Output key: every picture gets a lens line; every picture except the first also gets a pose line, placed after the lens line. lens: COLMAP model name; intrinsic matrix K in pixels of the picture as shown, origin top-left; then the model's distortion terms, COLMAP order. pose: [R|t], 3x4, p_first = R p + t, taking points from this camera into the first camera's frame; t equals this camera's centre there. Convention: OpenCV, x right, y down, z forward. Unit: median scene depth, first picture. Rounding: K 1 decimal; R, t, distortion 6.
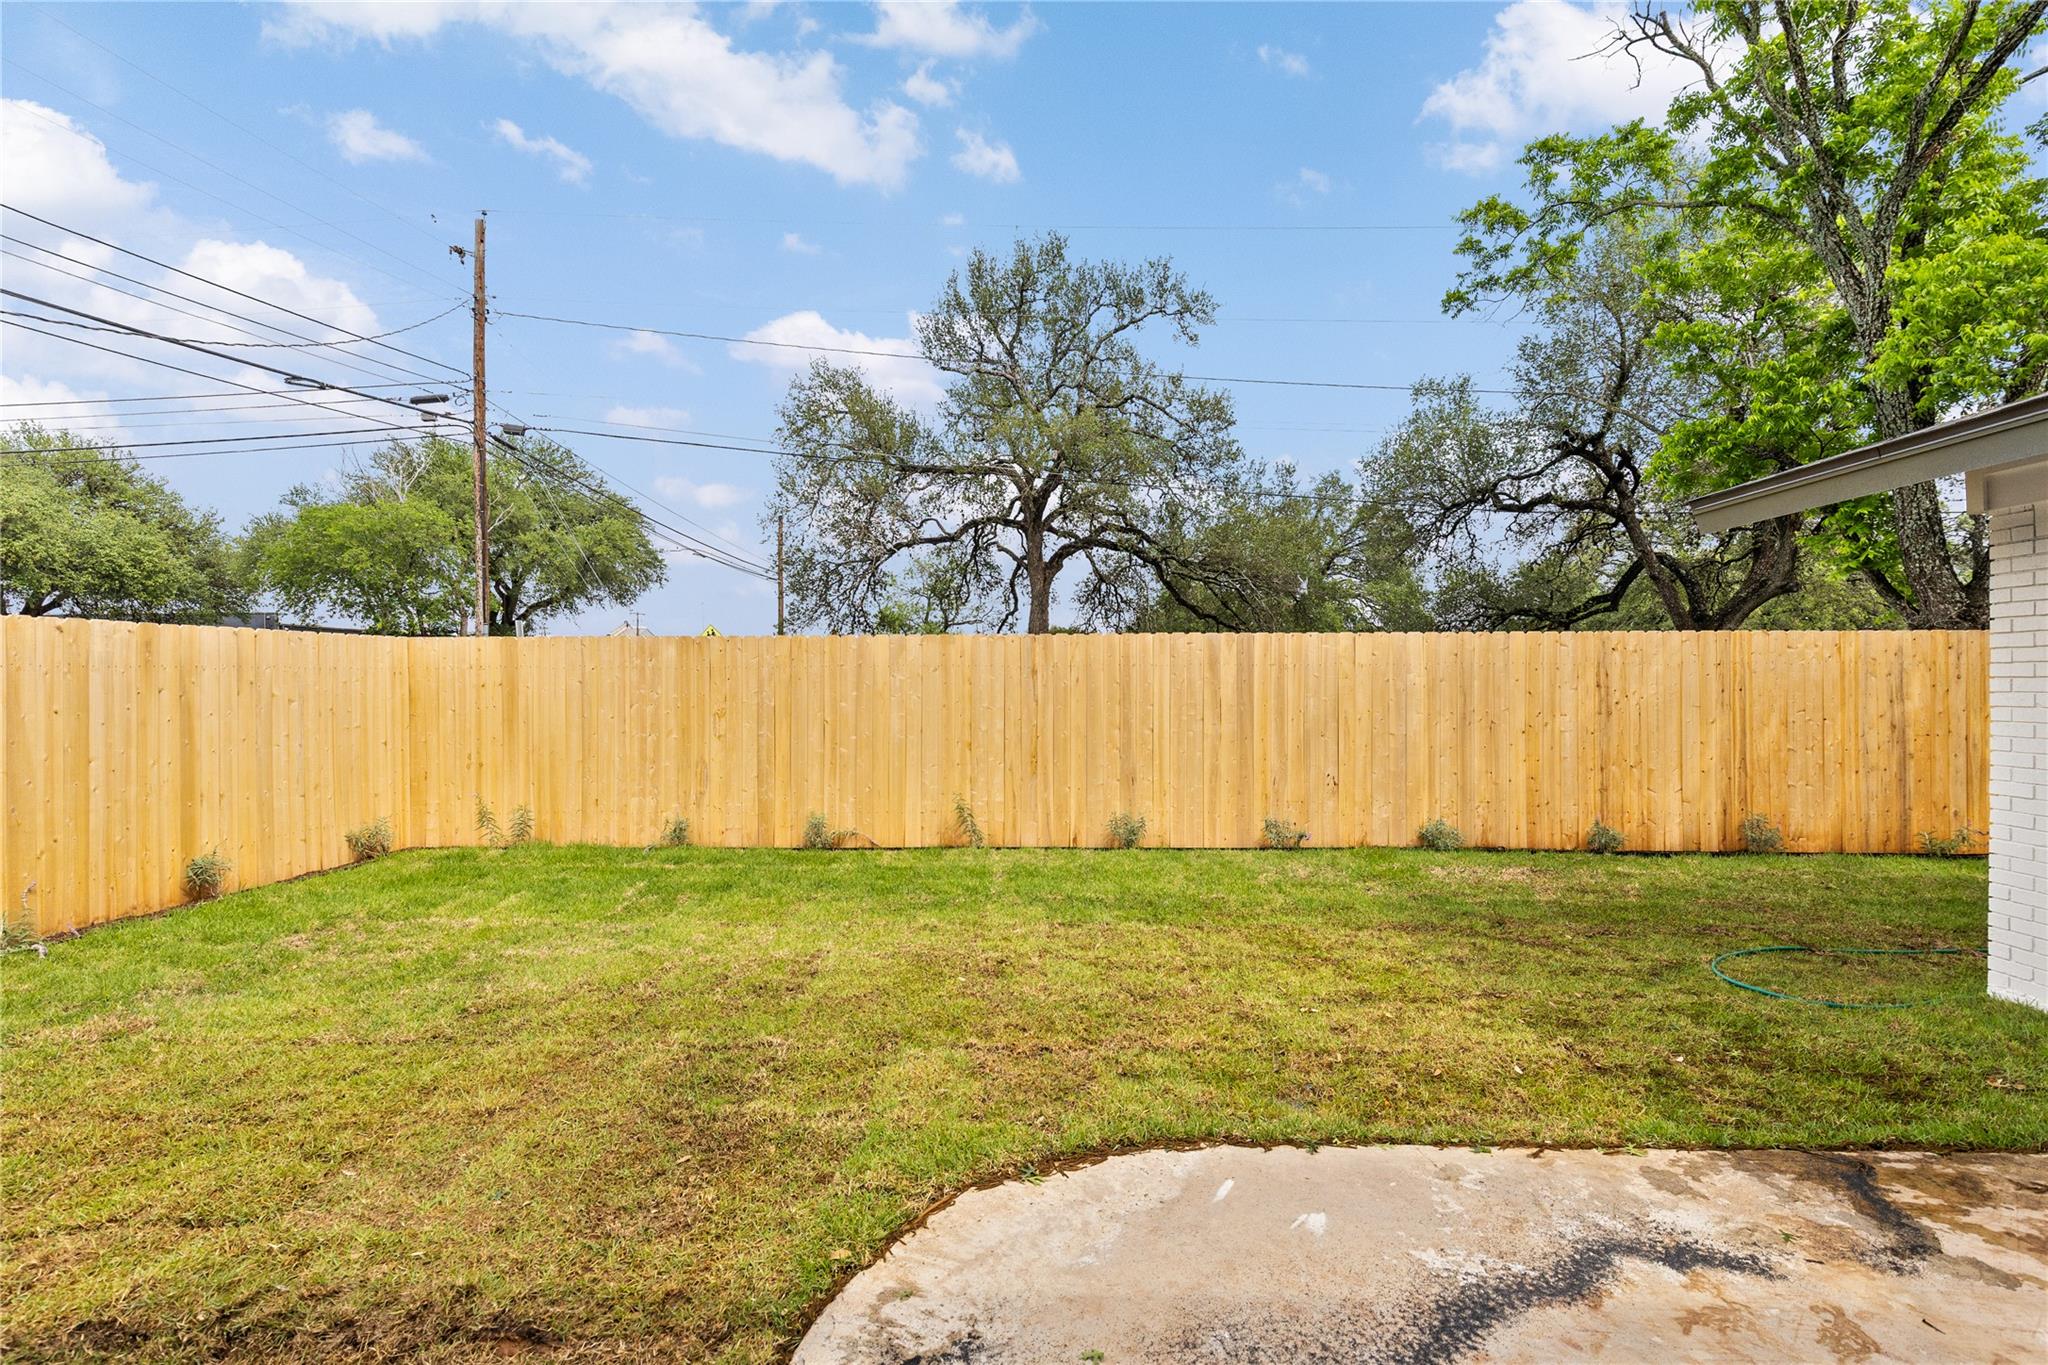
lens RADIAL K [[946.7, 0, 1024.0], [0, 946.7, 682.5], [0, 0, 1]] dist [0.003071, -0.000165]
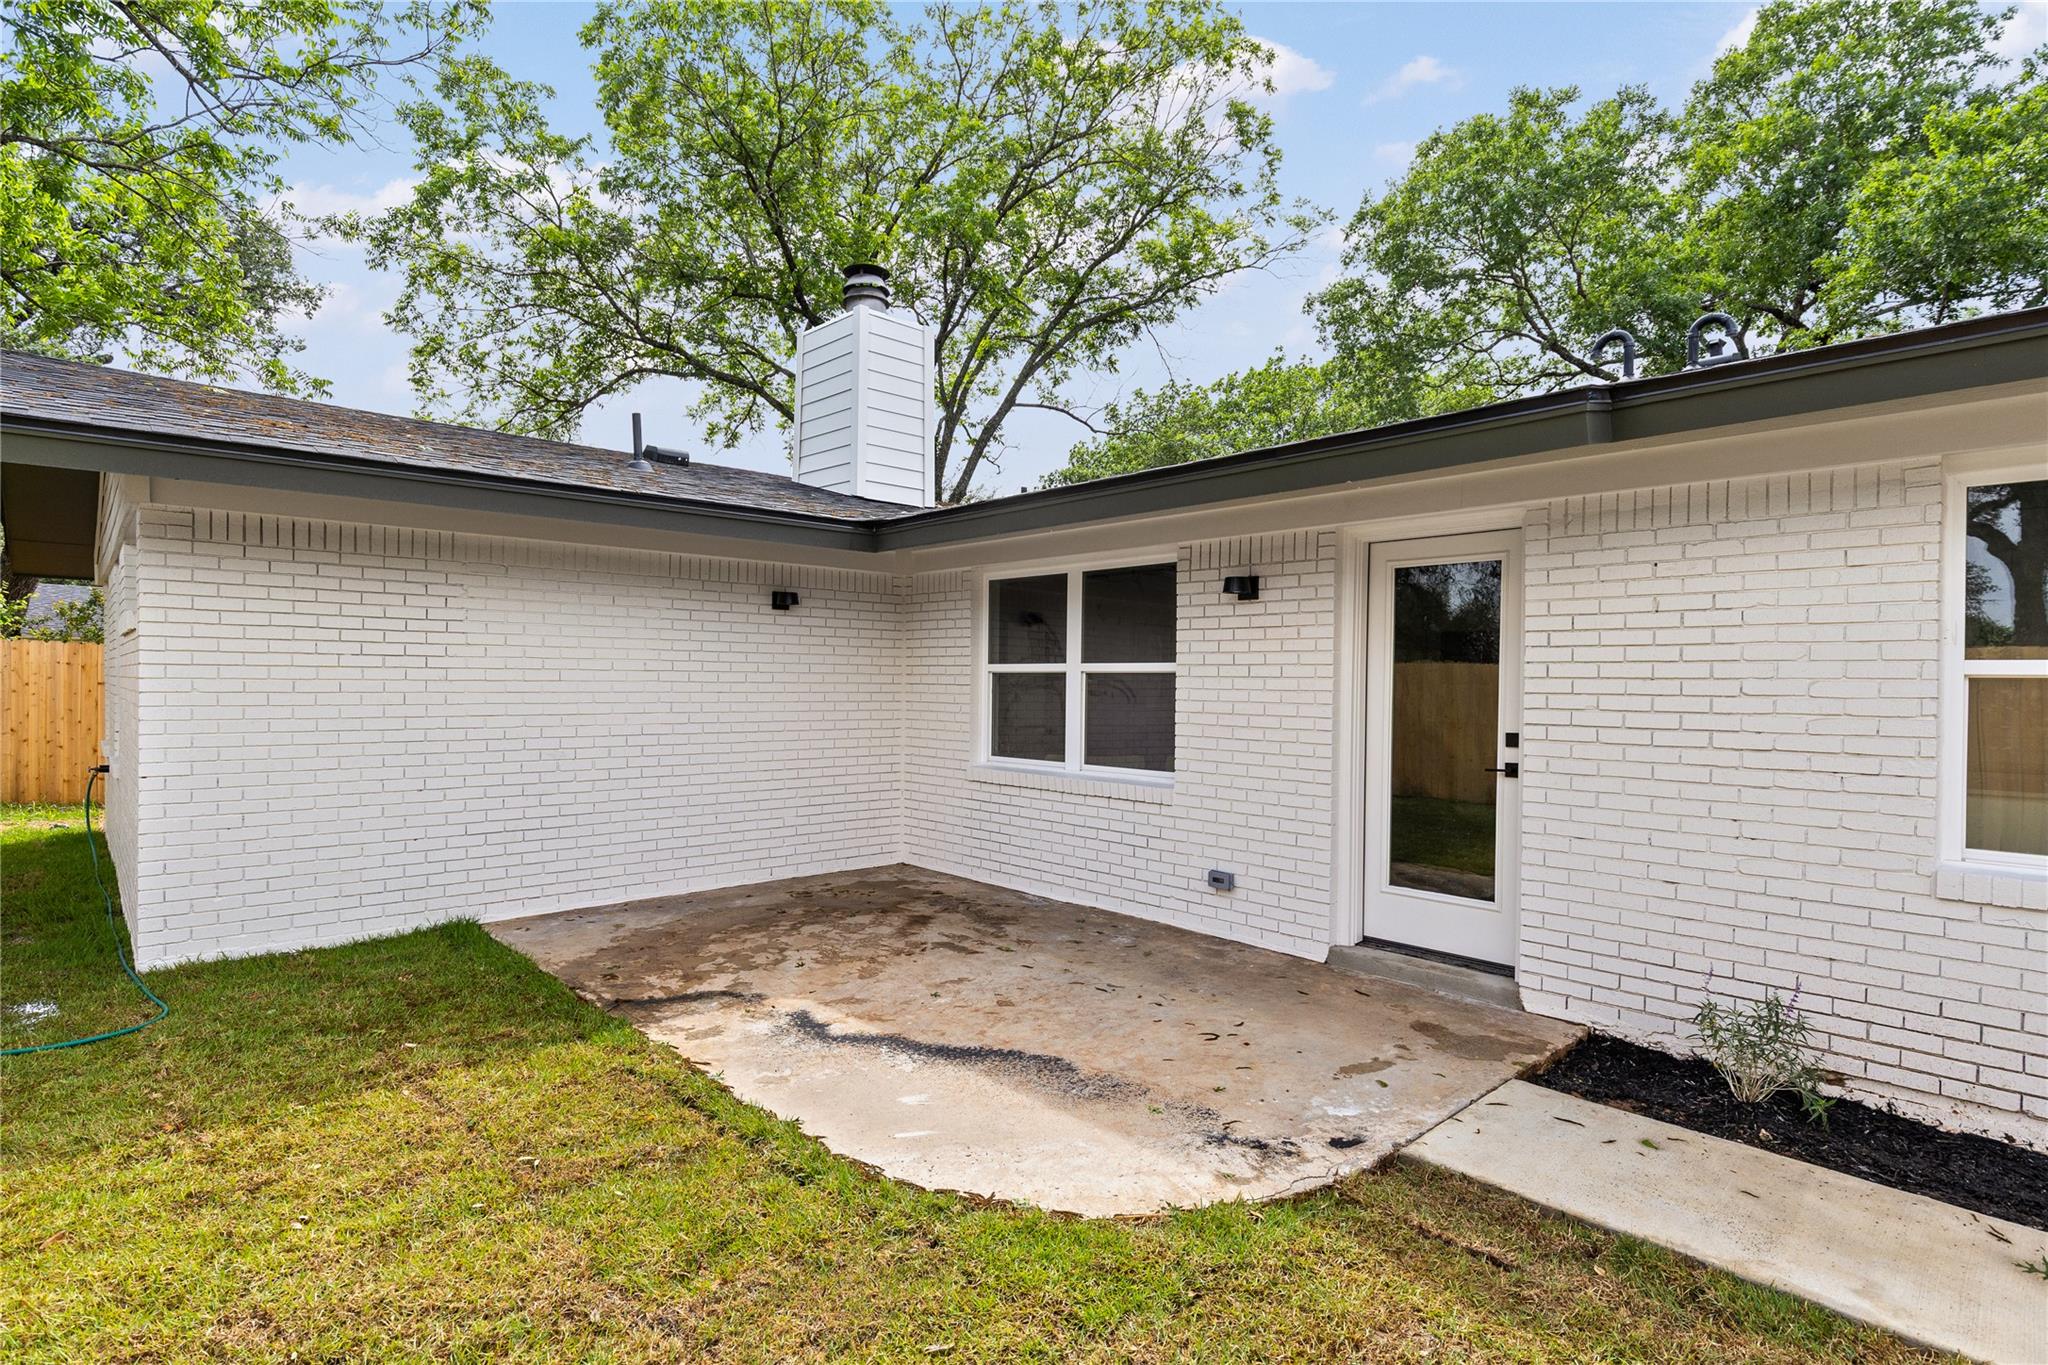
lens RADIAL K [[1037.9, 0, 1031.5], [0, 1037.9, 692.7], [0, 0, 1]] dist [0.000459, -0.000857]
pose [[-0.710698, -0.010429, 0.703420, -0.376238], [-0.005588, 0.999942, 0.009179, 0.007305], [-0.703475, 0.002593, -0.710715, 0.913846]]
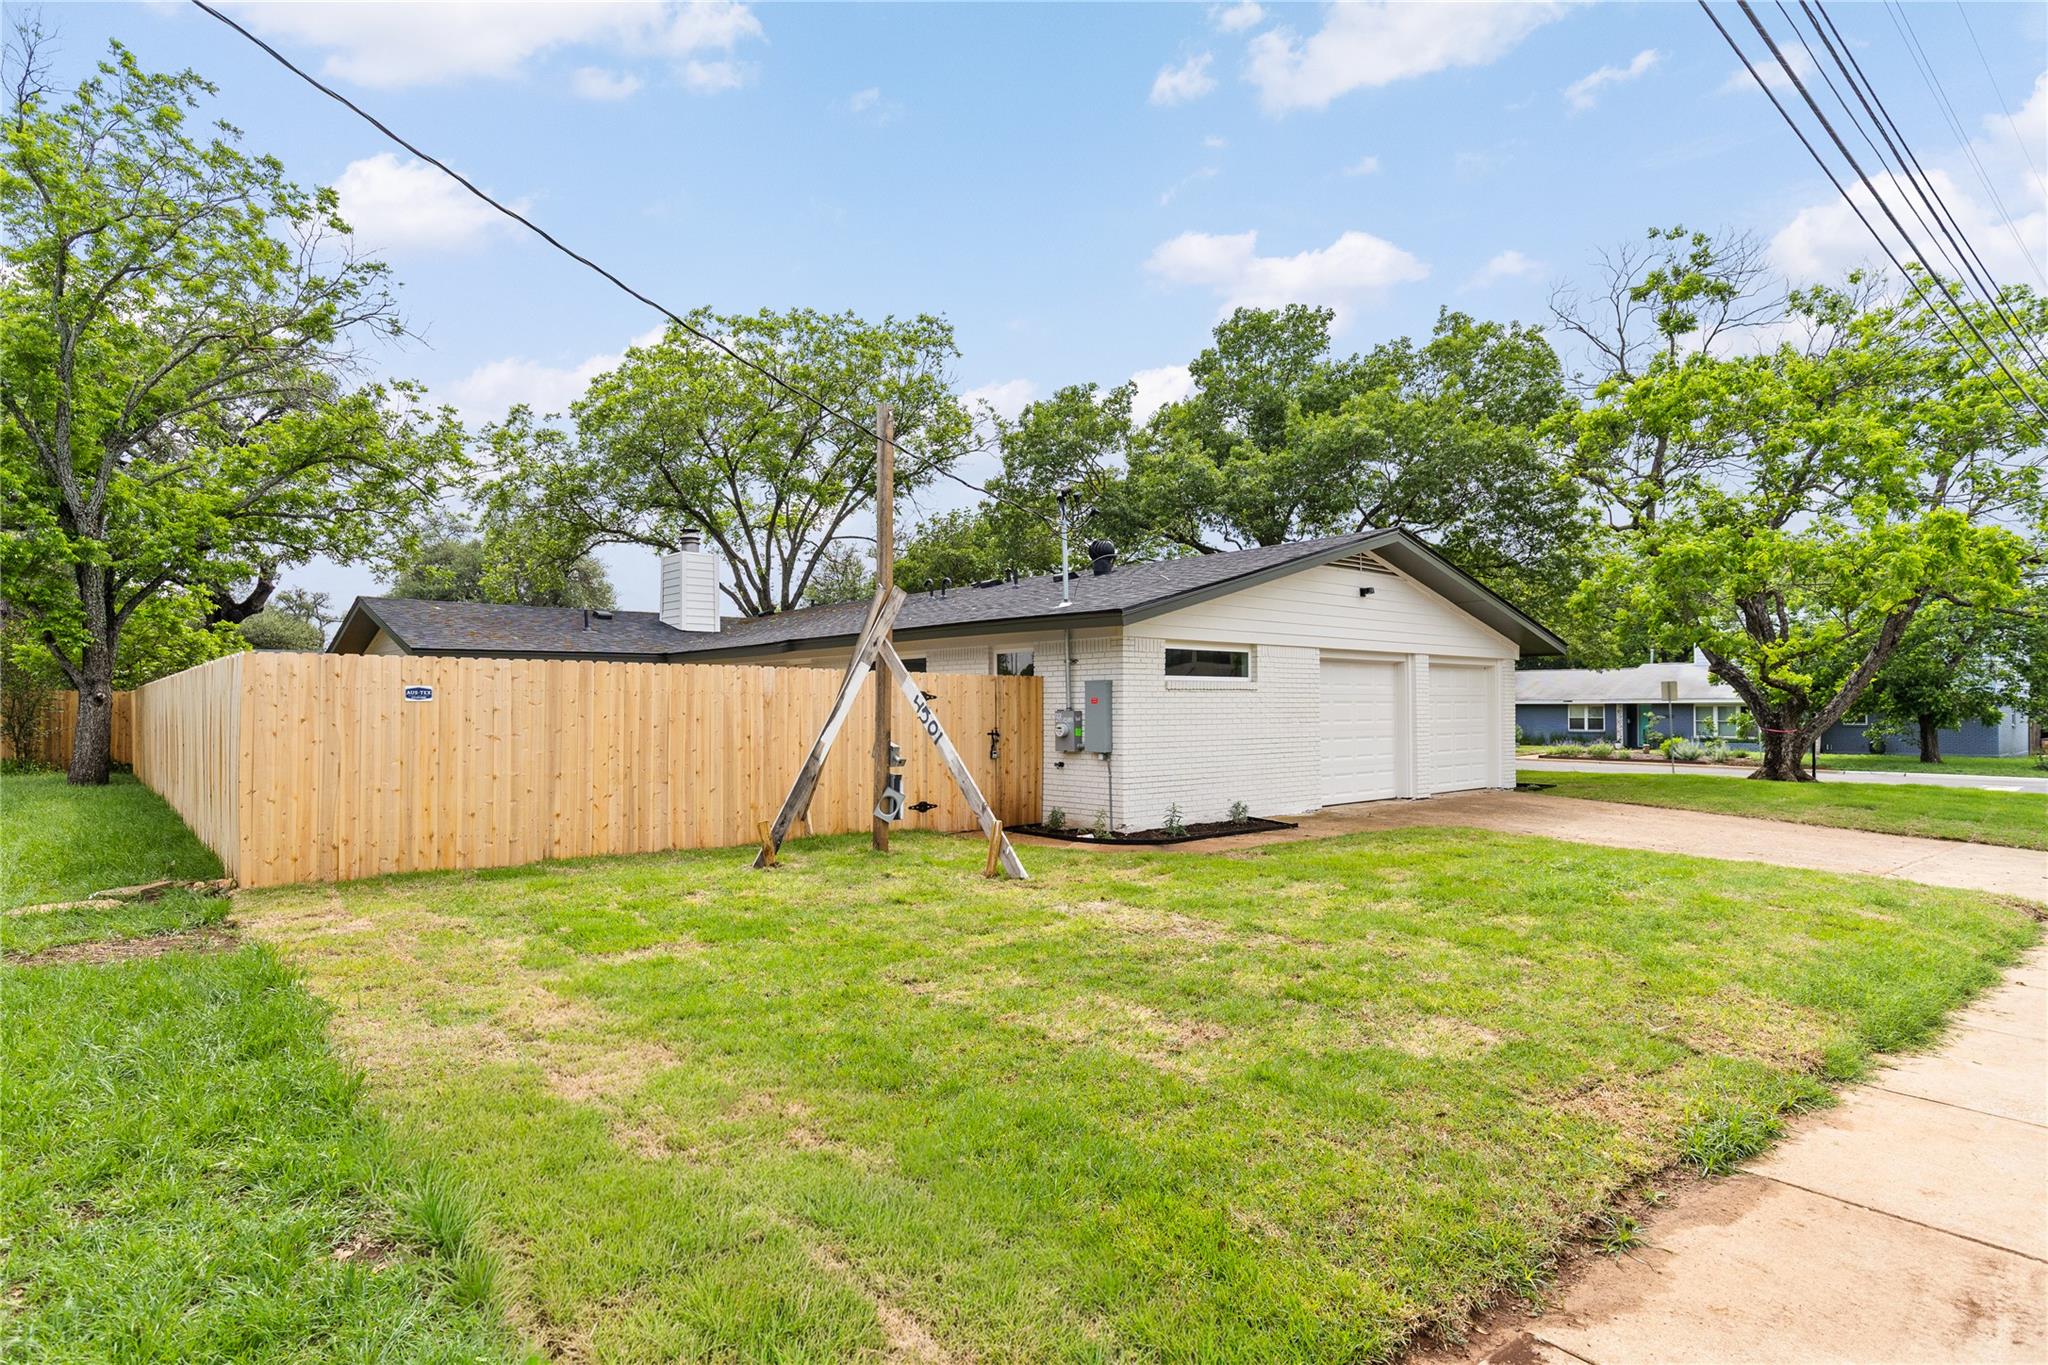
lens RADIAL K [[1054.0, 0, 1024.0], [0, 1054.0, 682.5], [0, 0, 1]] dist [-0.002753, -0.000764]
pose [[-0.698751, 0.021360, 0.715046, -2.862228], [0.010054, 0.999749, -0.020040, 0.004833], [-0.715294, -0.006814, -0.698790, 1.831478]]
